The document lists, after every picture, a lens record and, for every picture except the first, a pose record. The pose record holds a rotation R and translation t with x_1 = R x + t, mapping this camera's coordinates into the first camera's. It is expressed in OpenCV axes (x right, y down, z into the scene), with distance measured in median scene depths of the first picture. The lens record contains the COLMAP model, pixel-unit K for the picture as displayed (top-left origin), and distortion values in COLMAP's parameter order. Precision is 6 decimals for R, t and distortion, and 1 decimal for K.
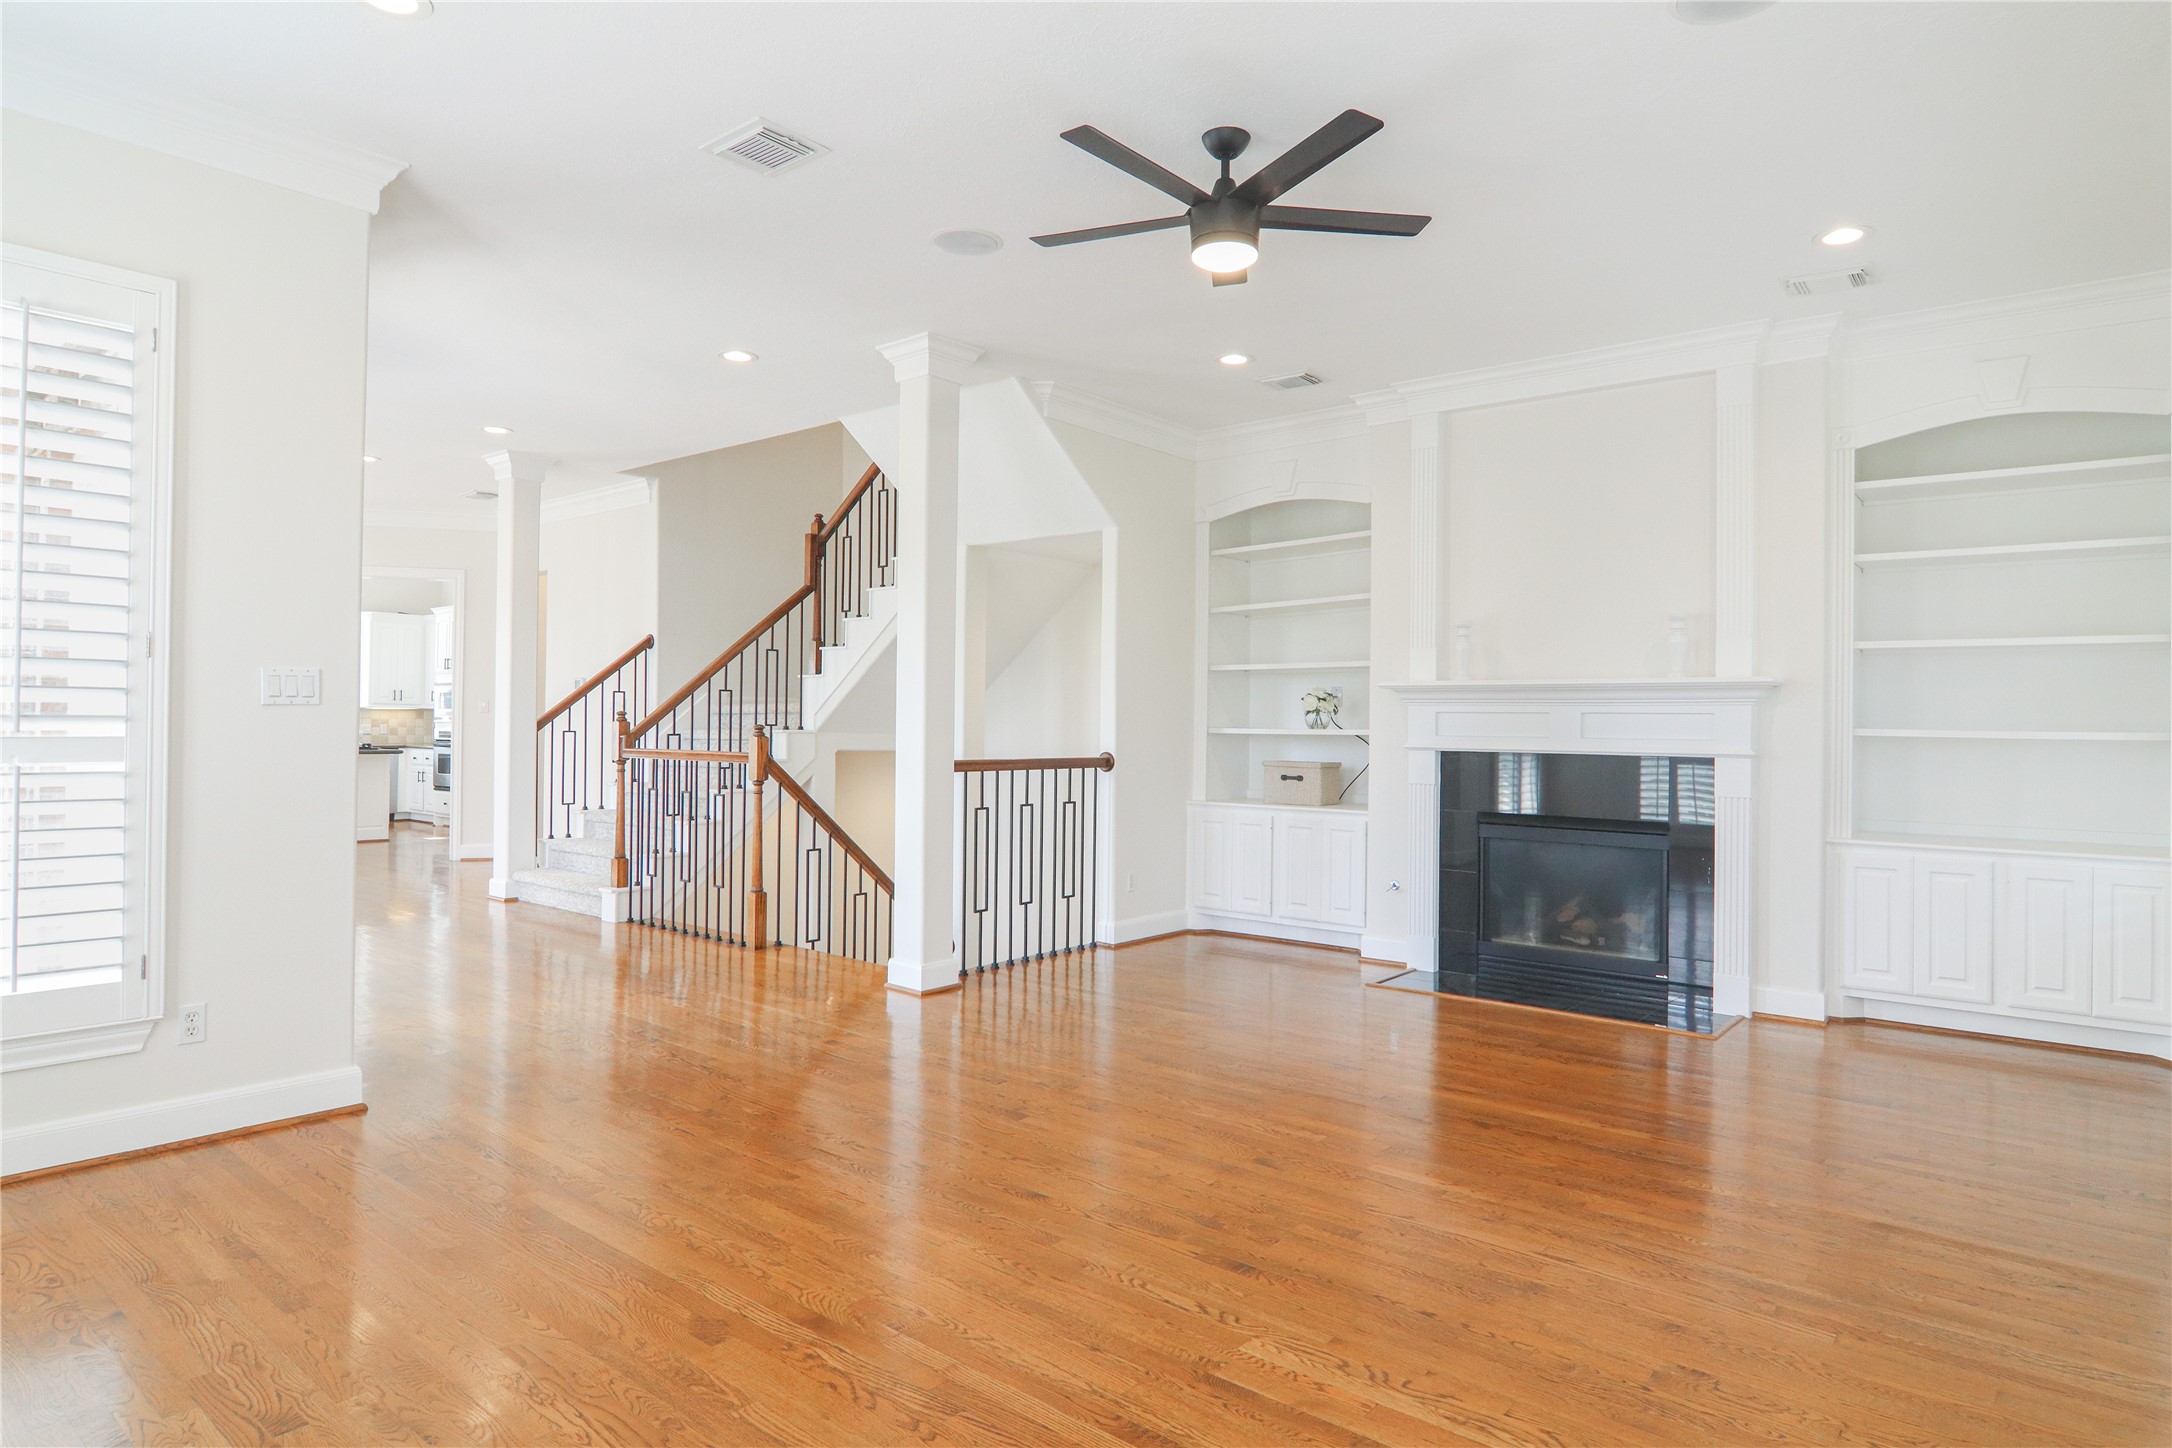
lens RADIAL K [[1226.5, 0, 1106.7], [0, 1226.5, 709.6], [0, 0, 1]] dist [-0.016924, -0.003936]
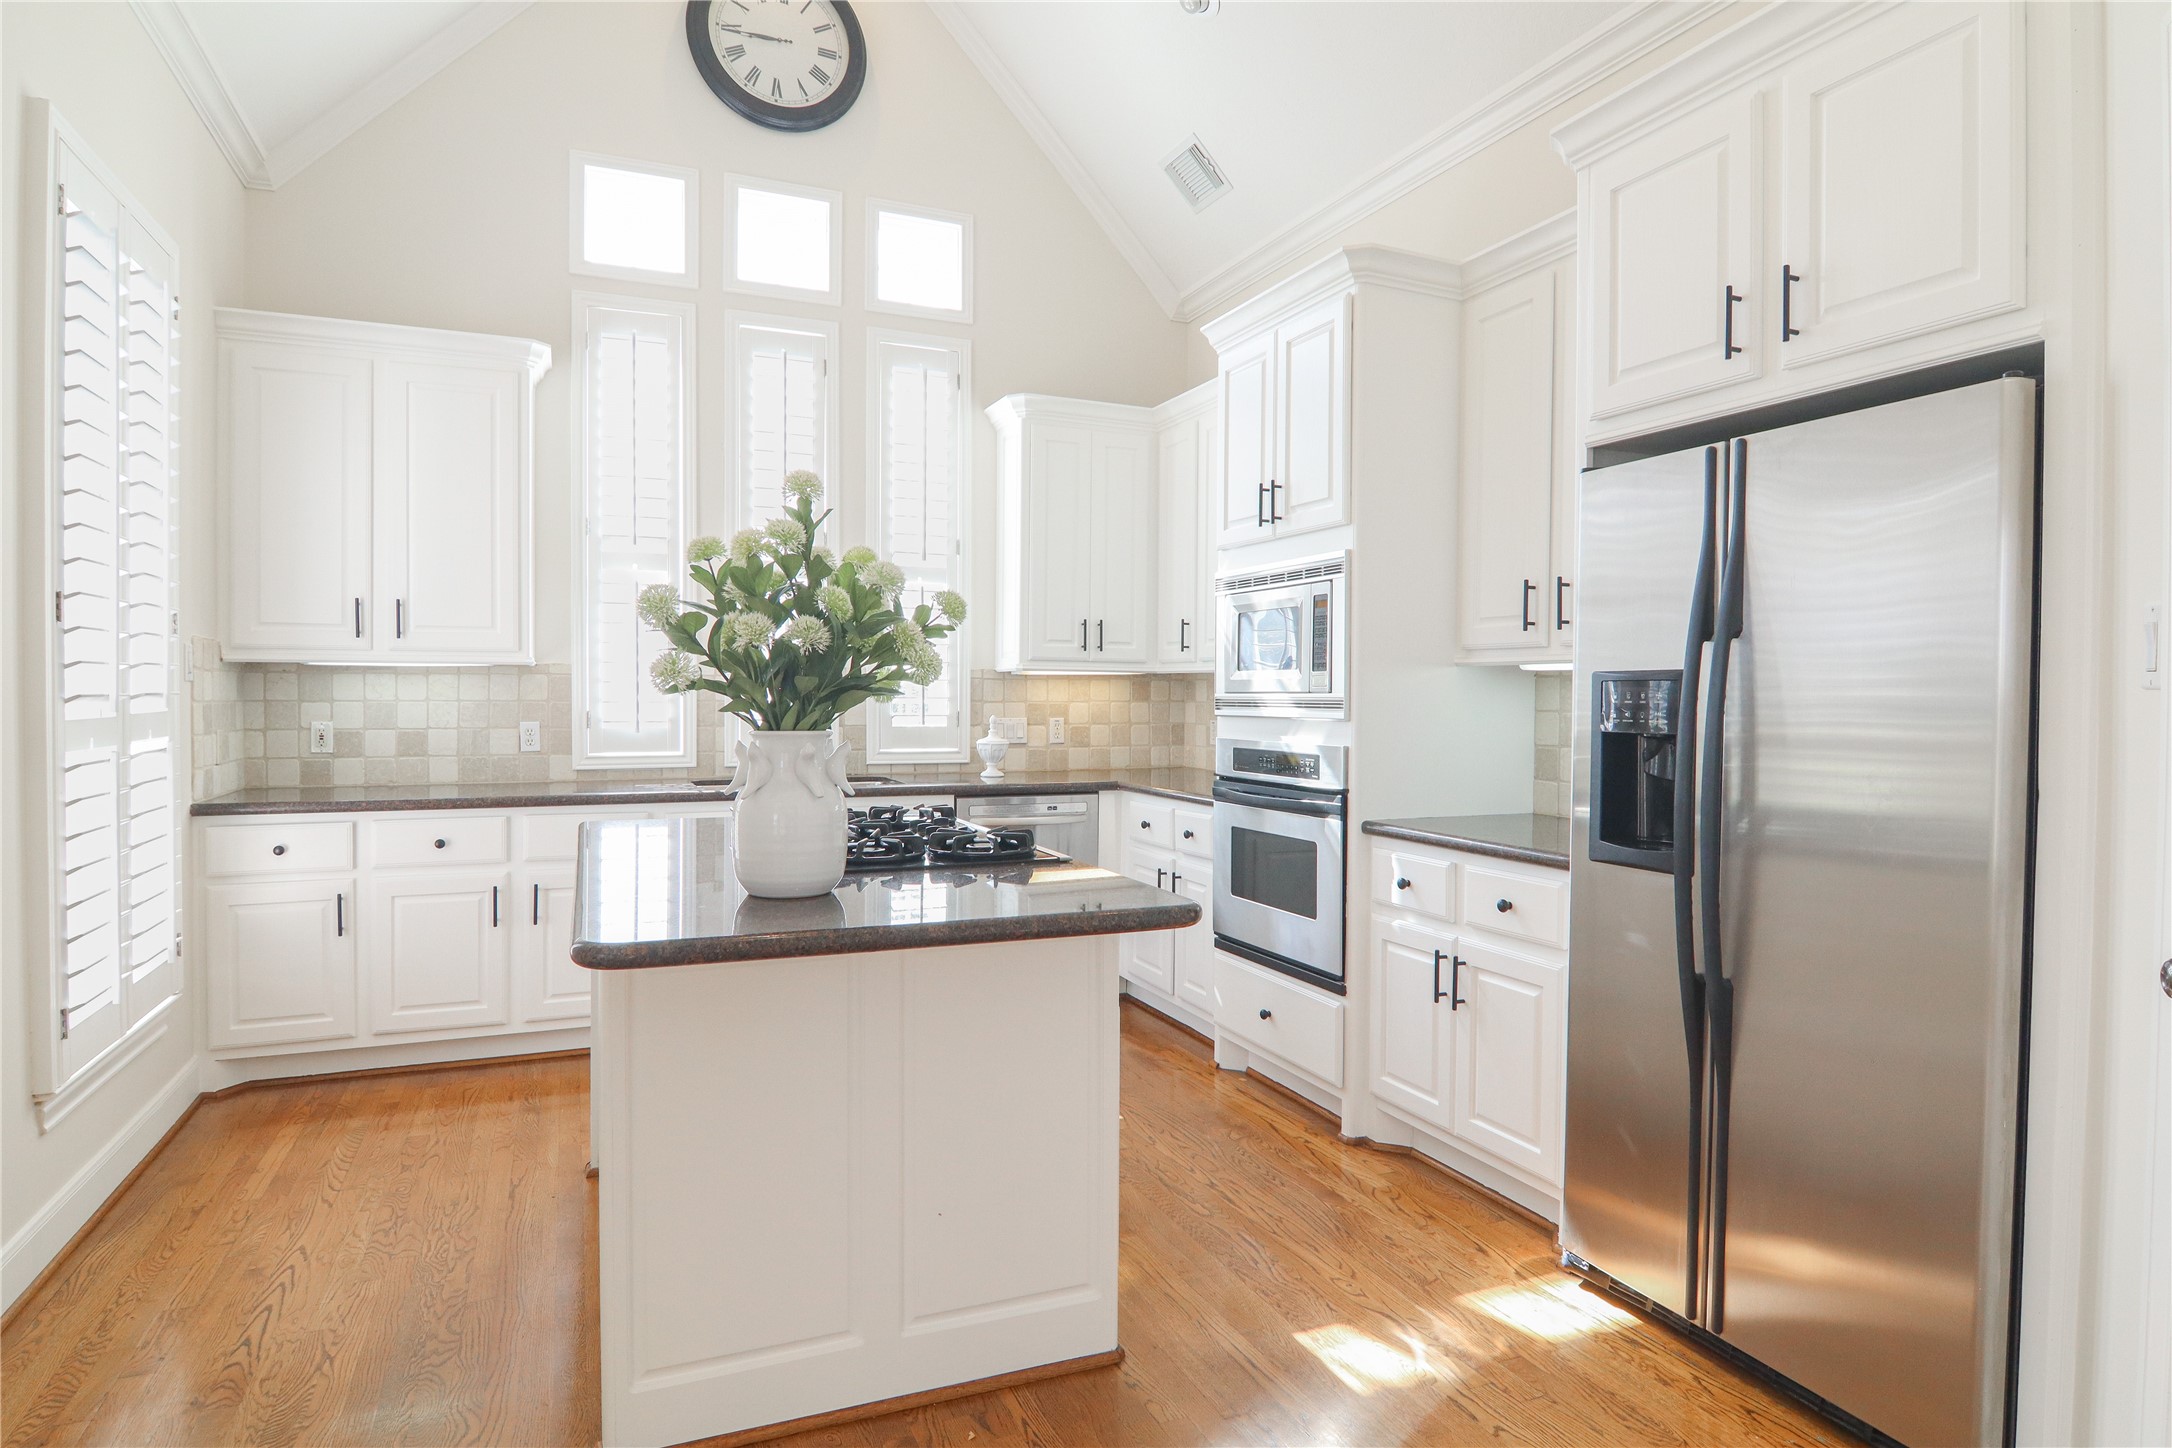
lens RADIAL K [[1226.5, 0, 1106.7], [0, 1226.5, 709.6], [0, 0, 1]] dist [-0.016924, -0.003936]
pose [[0.888994, 0.002151, -0.457914, -0.747388], [0.007591, 0.999782, 0.019433, 0.004833], [0.457856, -0.020752, 0.888784, 1.235235]]
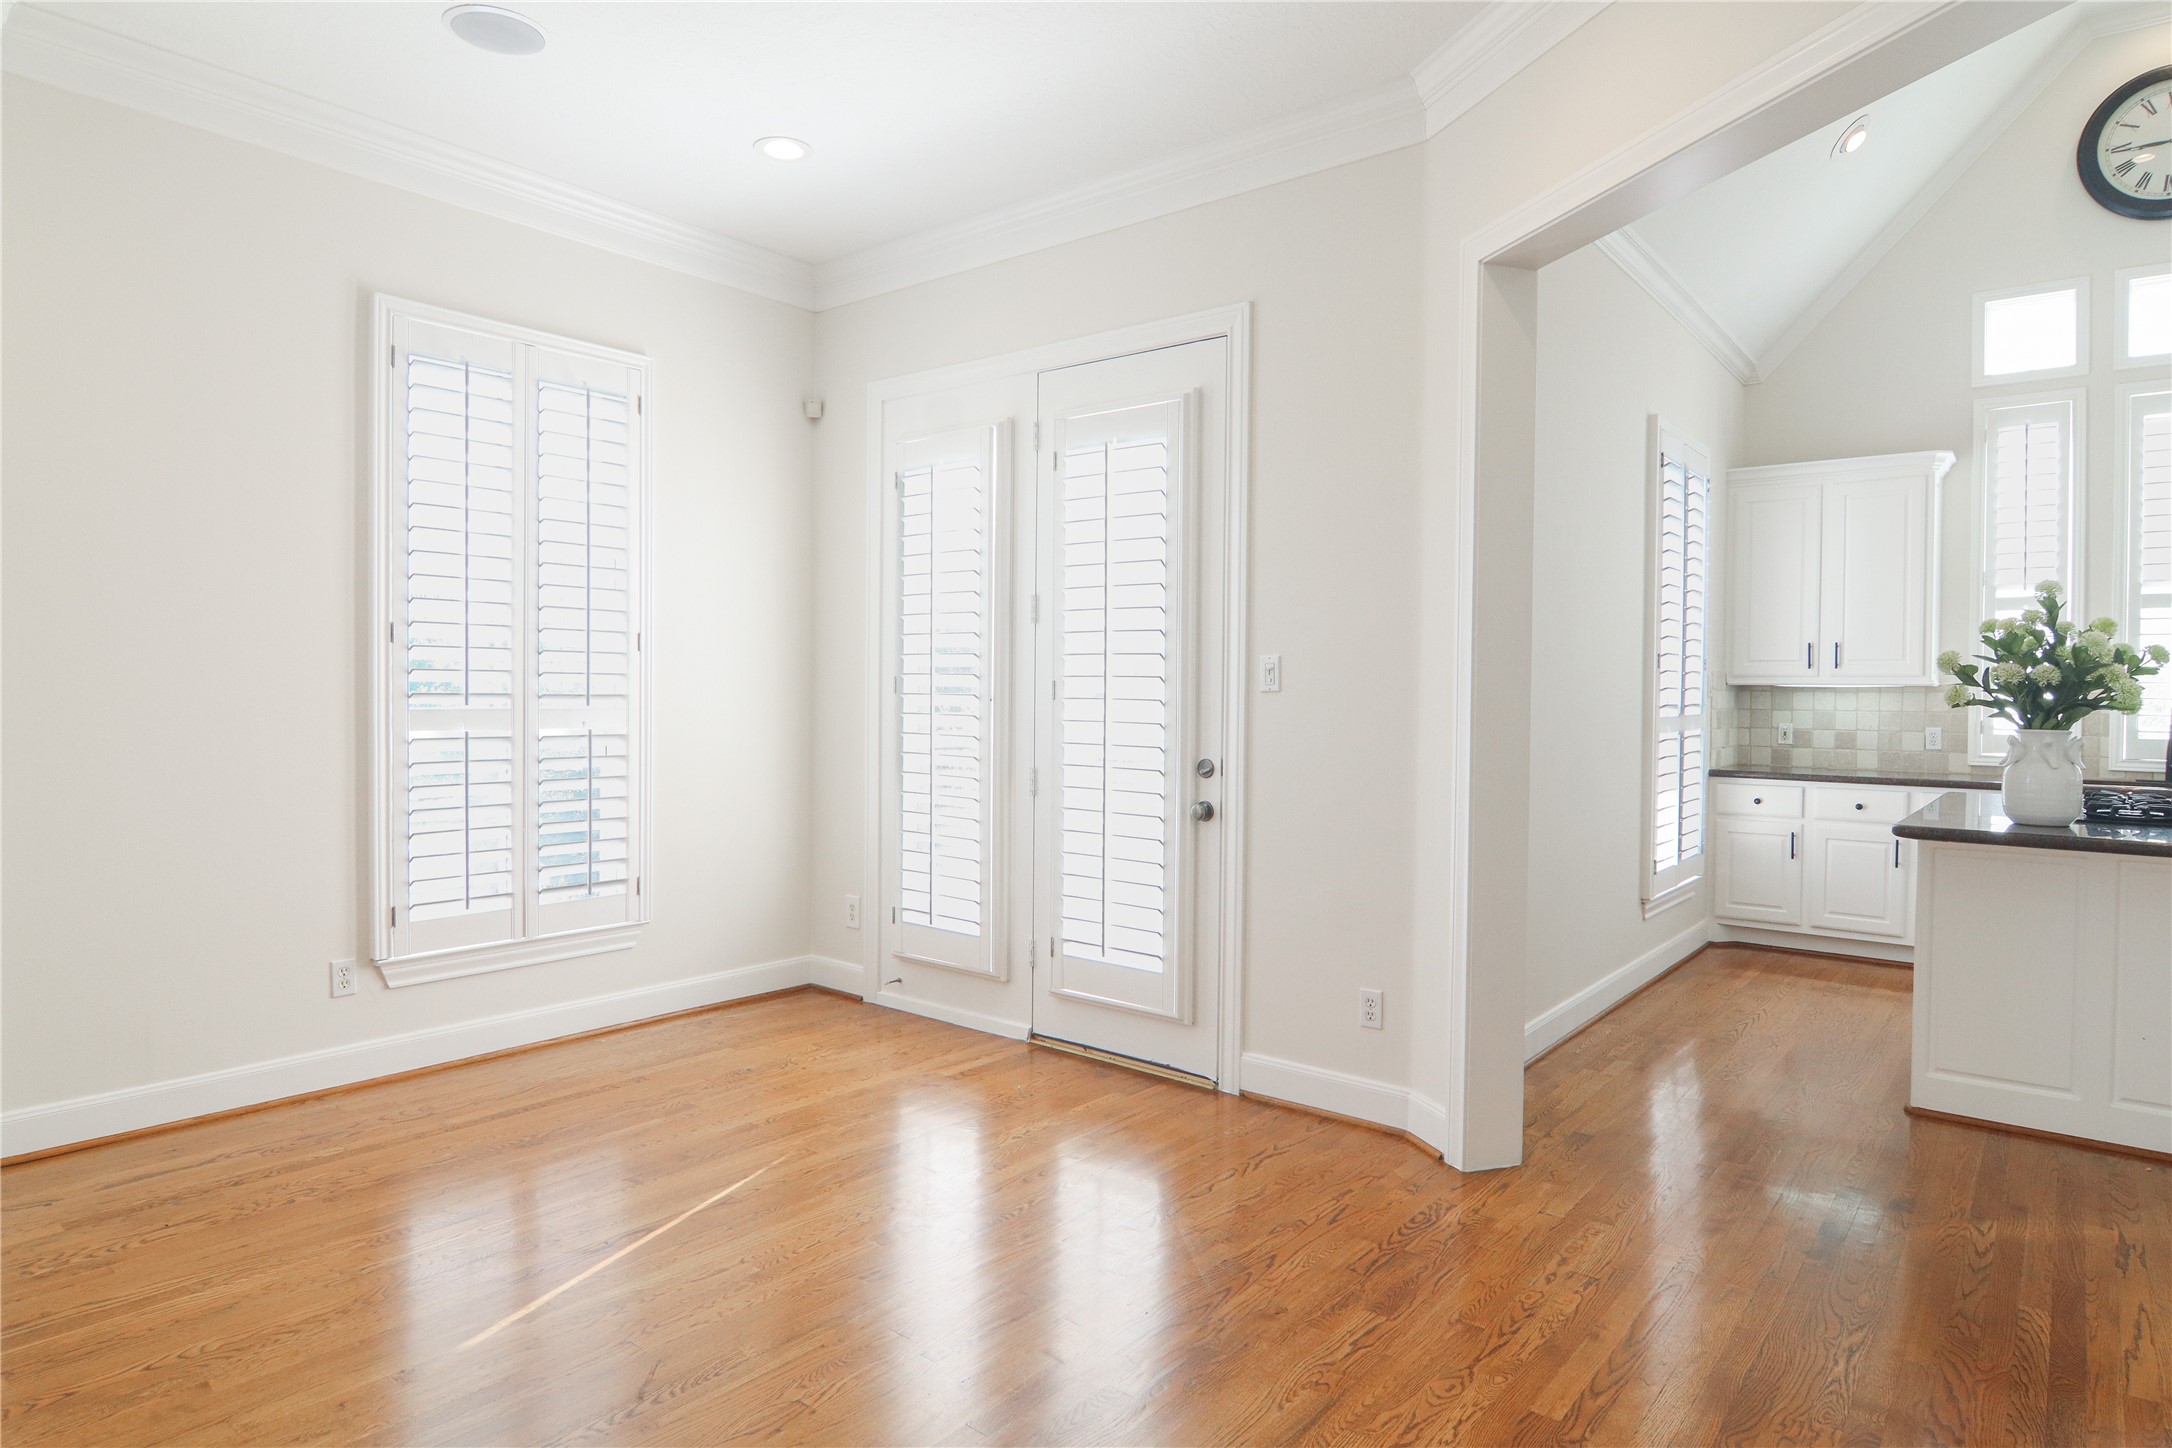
lens RADIAL K [[1226.5, 0, 1106.7], [0, 1226.5, 709.6], [0, 0, 1]] dist [-0.016924, -0.003936]
pose [[0.010190, 0.006035, -0.999930, -0.491083], [-0.001342, 0.999981, 0.006022, 0.004325], [0.999947, 0.001280, 0.010198, 1.091929]]
